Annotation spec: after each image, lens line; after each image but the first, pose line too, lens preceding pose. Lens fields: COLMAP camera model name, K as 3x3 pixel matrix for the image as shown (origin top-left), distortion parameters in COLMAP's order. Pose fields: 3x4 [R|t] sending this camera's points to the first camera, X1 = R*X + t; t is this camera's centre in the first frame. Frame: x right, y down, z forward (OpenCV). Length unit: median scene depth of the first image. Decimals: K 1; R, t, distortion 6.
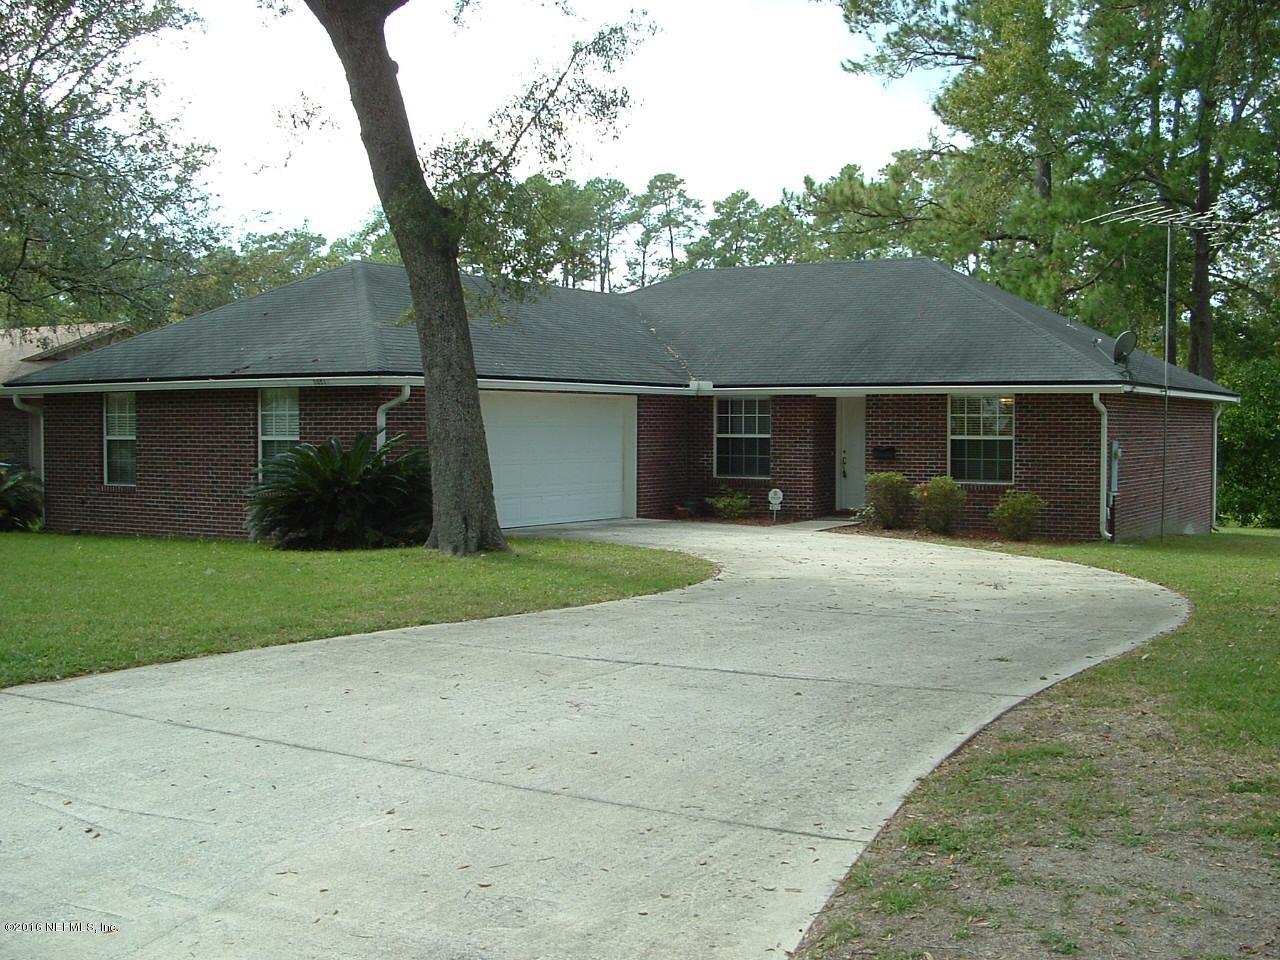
lens RADIAL K [[1508.6, 0, 656.3], [0, 1508.6, 483.8], [0, 0, 1]] dist [-0.259284, 0.322381]
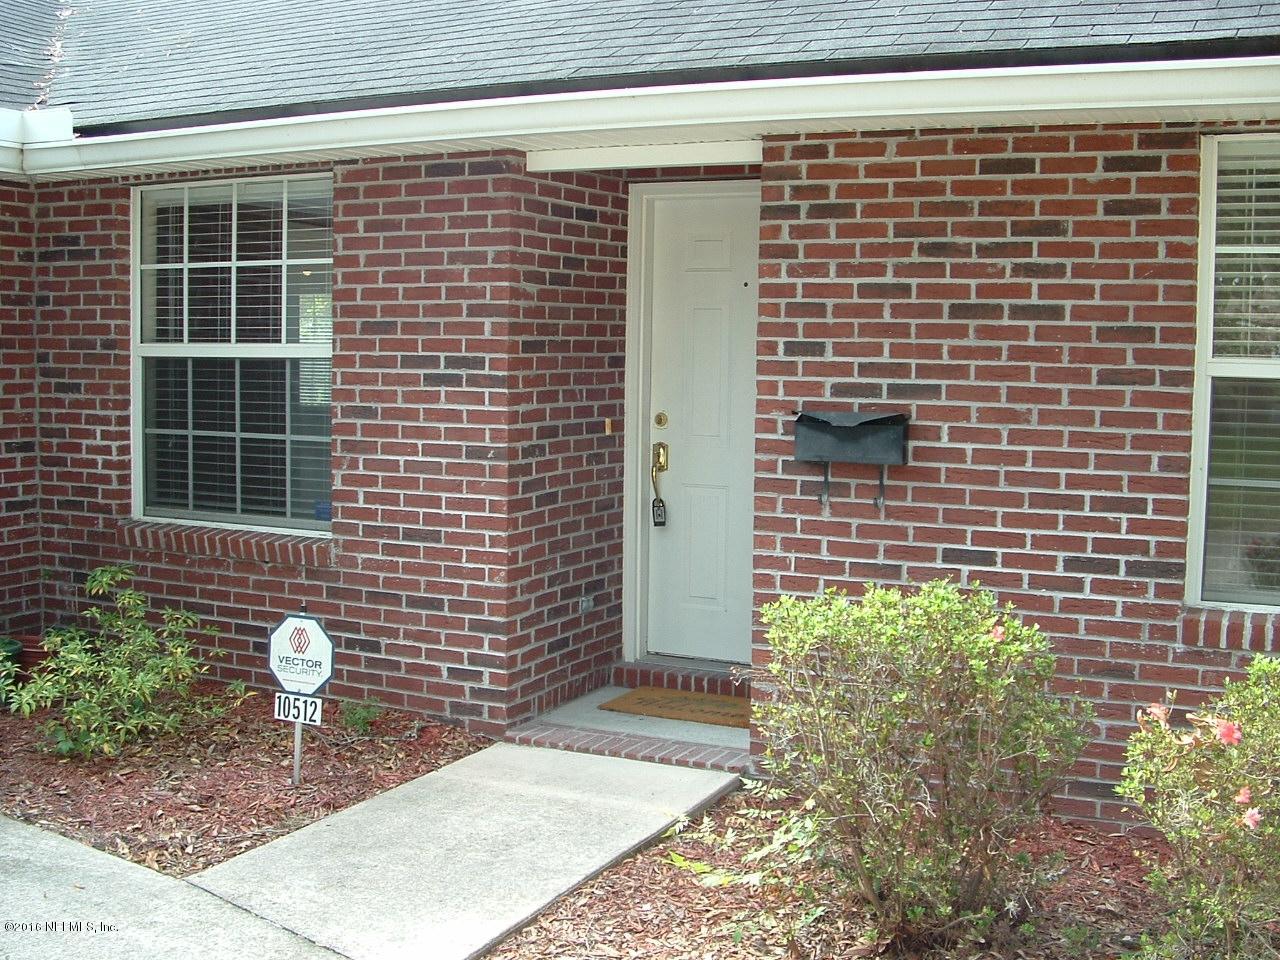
lens RADIAL K [[1508.6, 0, 656.3], [0, 1508.6, 483.8], [0, 0, 1]] dist [-0.259284, 0.322381]
pose [[0.995096, 0.003394, 0.098860, 0.104525], [-0.008360, 0.998721, 0.049863, -0.023812], [-0.098565, -0.050445, 0.993851, 0.787734]]
